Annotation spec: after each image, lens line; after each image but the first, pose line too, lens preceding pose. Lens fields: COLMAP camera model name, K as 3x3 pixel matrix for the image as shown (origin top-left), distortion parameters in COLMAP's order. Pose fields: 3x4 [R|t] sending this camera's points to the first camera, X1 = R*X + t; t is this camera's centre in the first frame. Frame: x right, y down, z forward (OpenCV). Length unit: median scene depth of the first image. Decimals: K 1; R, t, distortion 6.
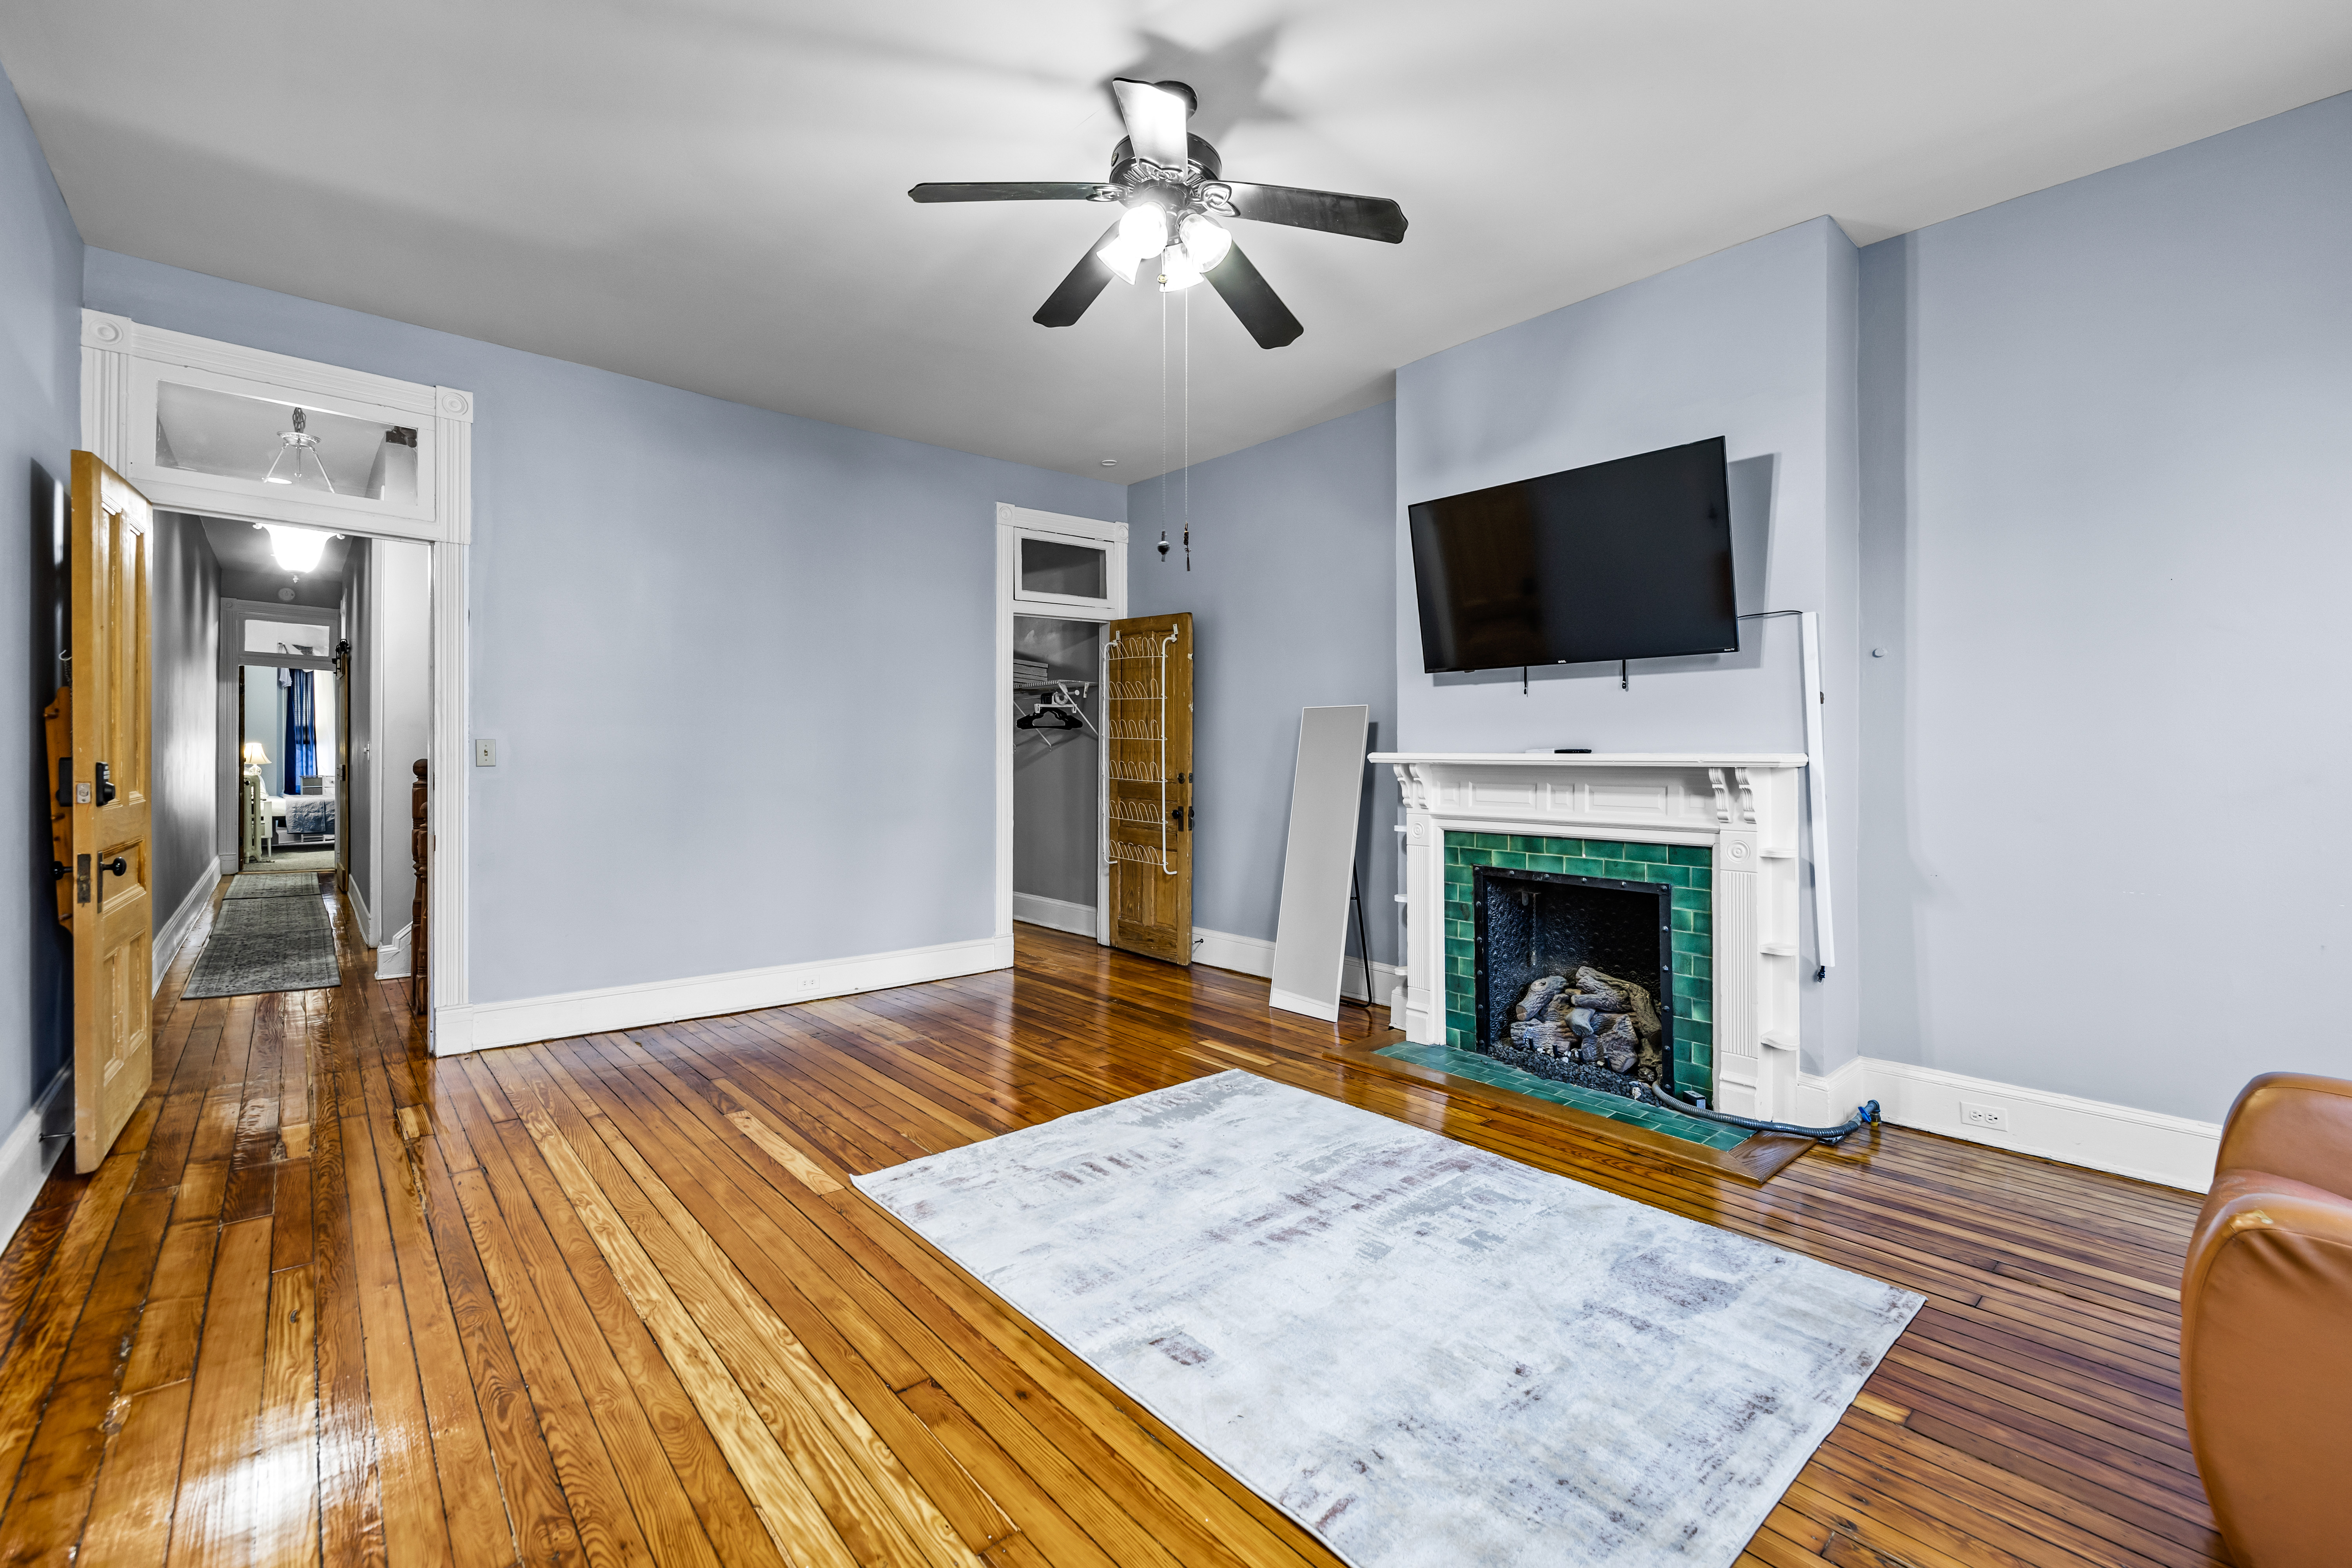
lens RADIAL K [[997.9, 0, 1171.5], [0, 997.9, 753.3], [0, 0, 1]] dist [0.002627, -0.000221]
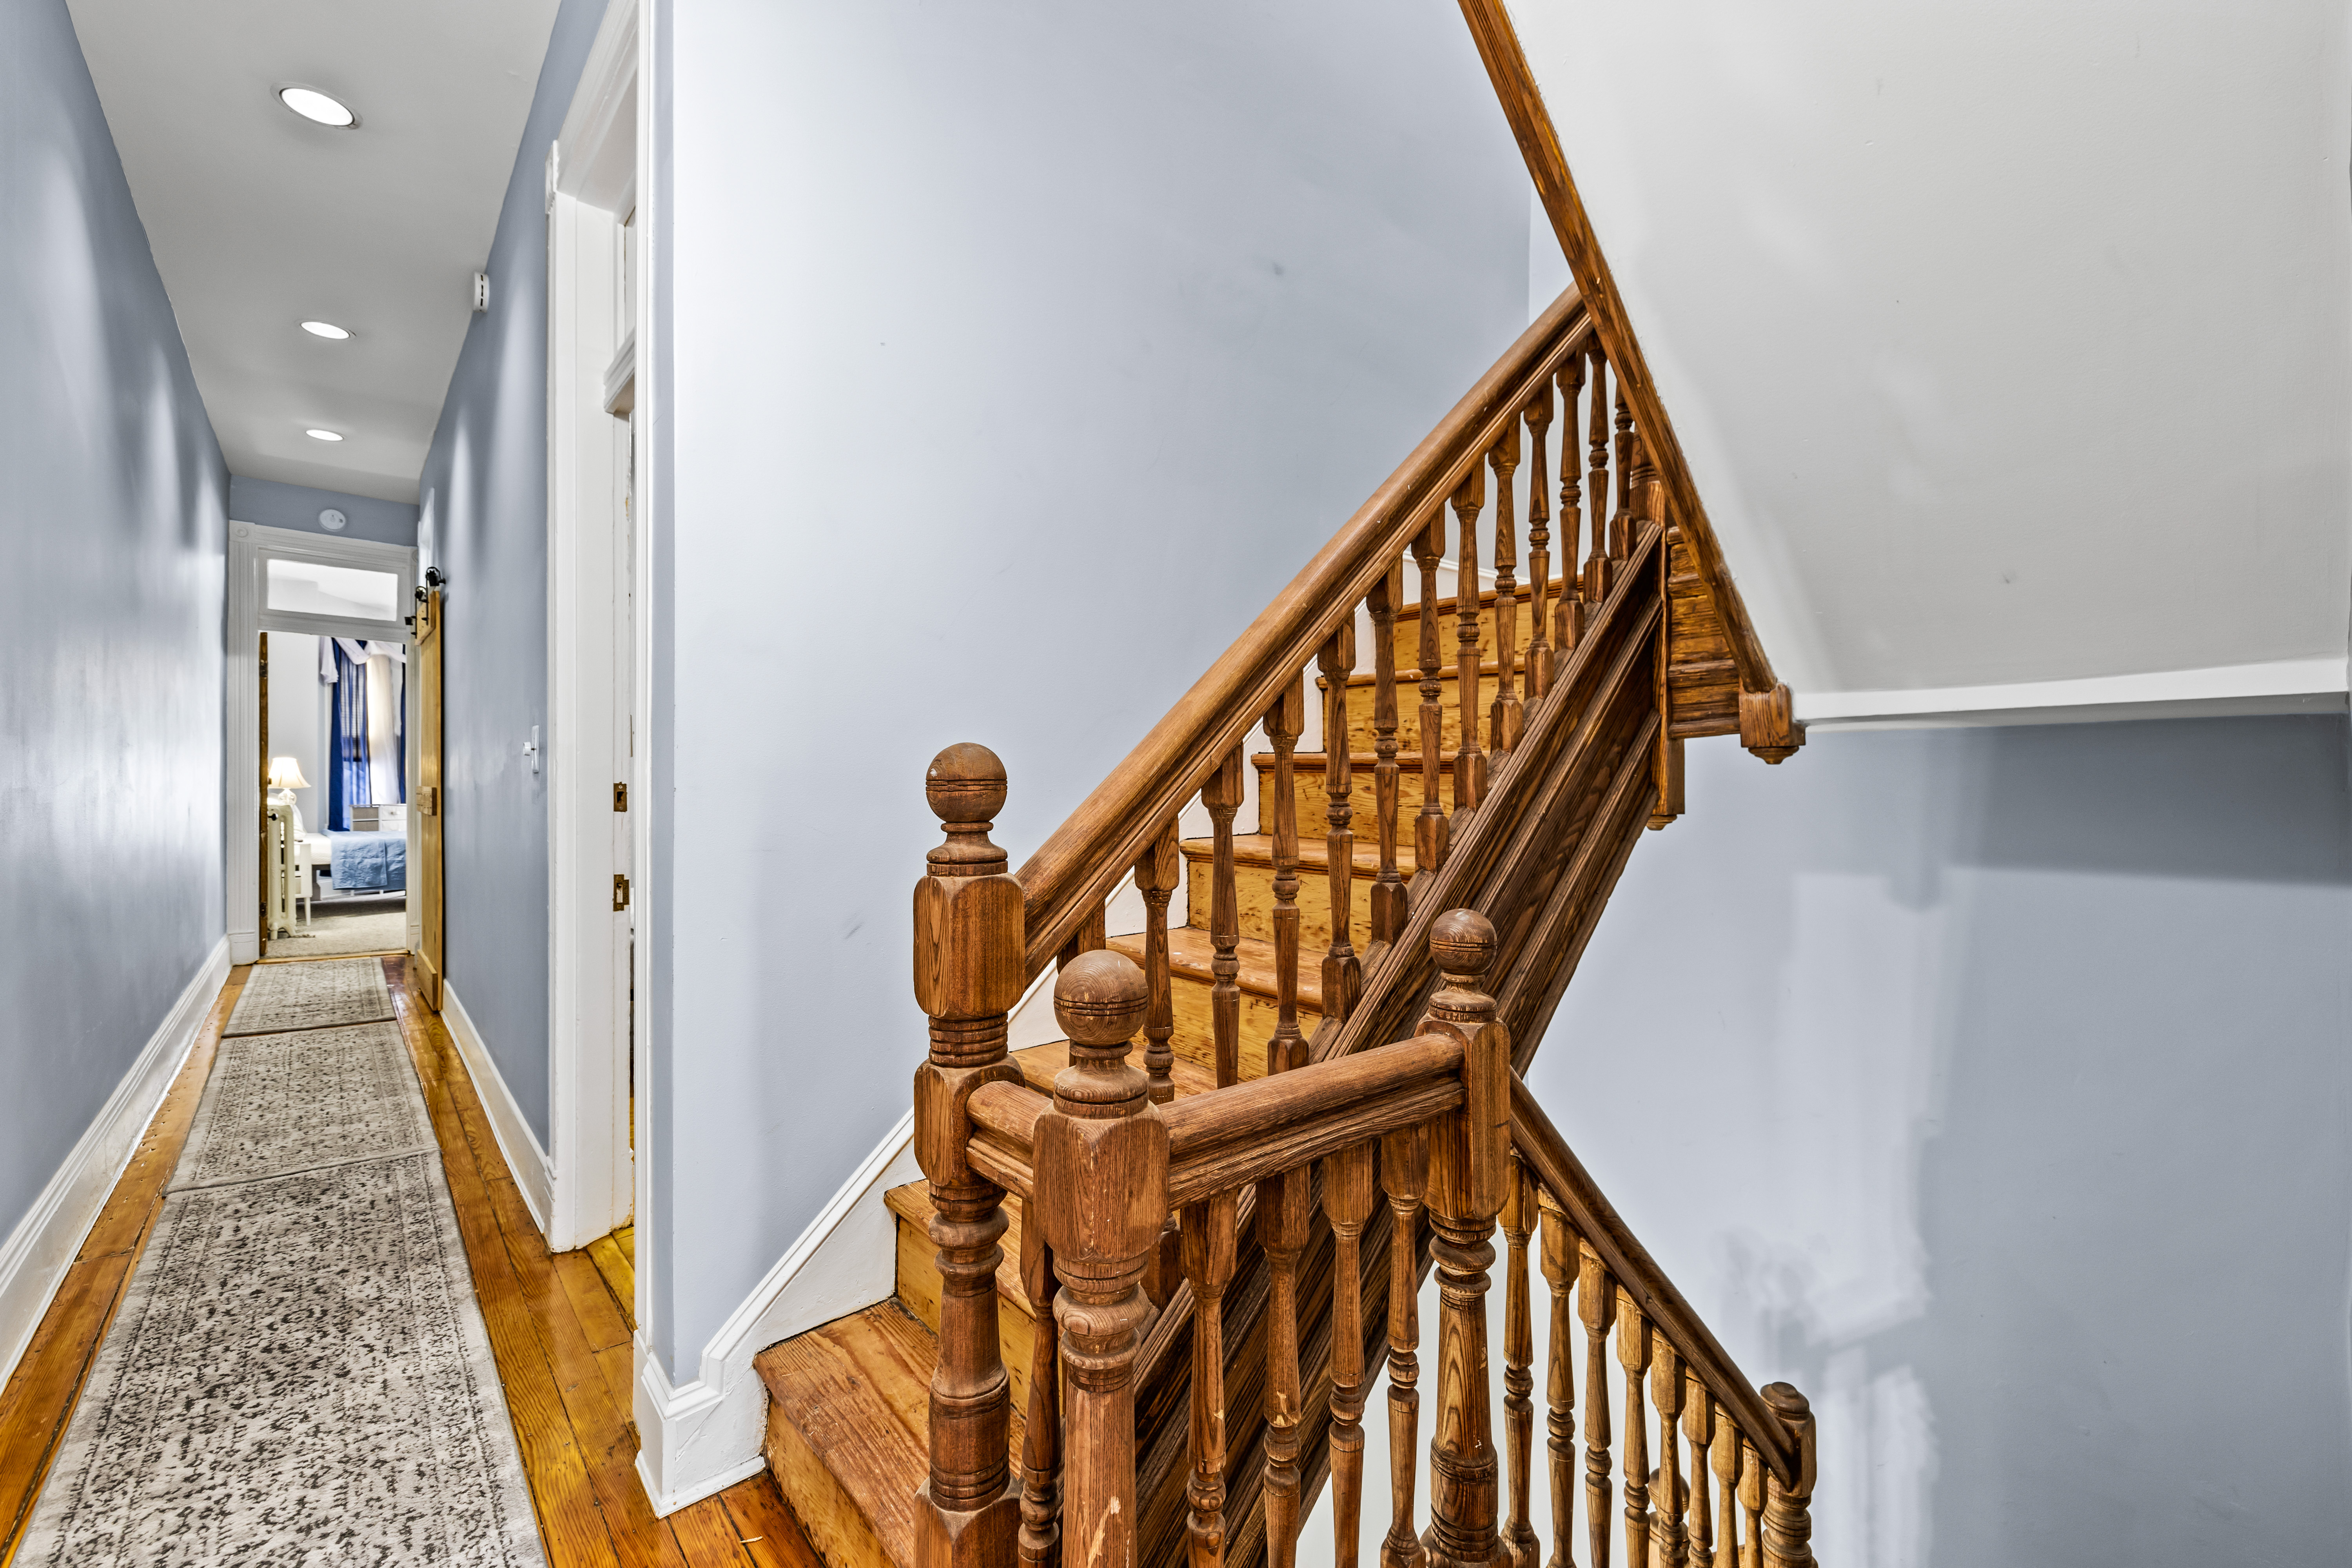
lens RADIAL K [[997.9, 0, 1171.9], [0, 997.9, 783.5], [0, 0, 1]] dist [0.002627, -0.000221]
pose [[0.999740, -0.002175, -0.022694, -0.307914], [0.002267, 0.999989, 0.004023, 0.006182], [0.022685, -0.004073, 0.999734, 0.343875]]
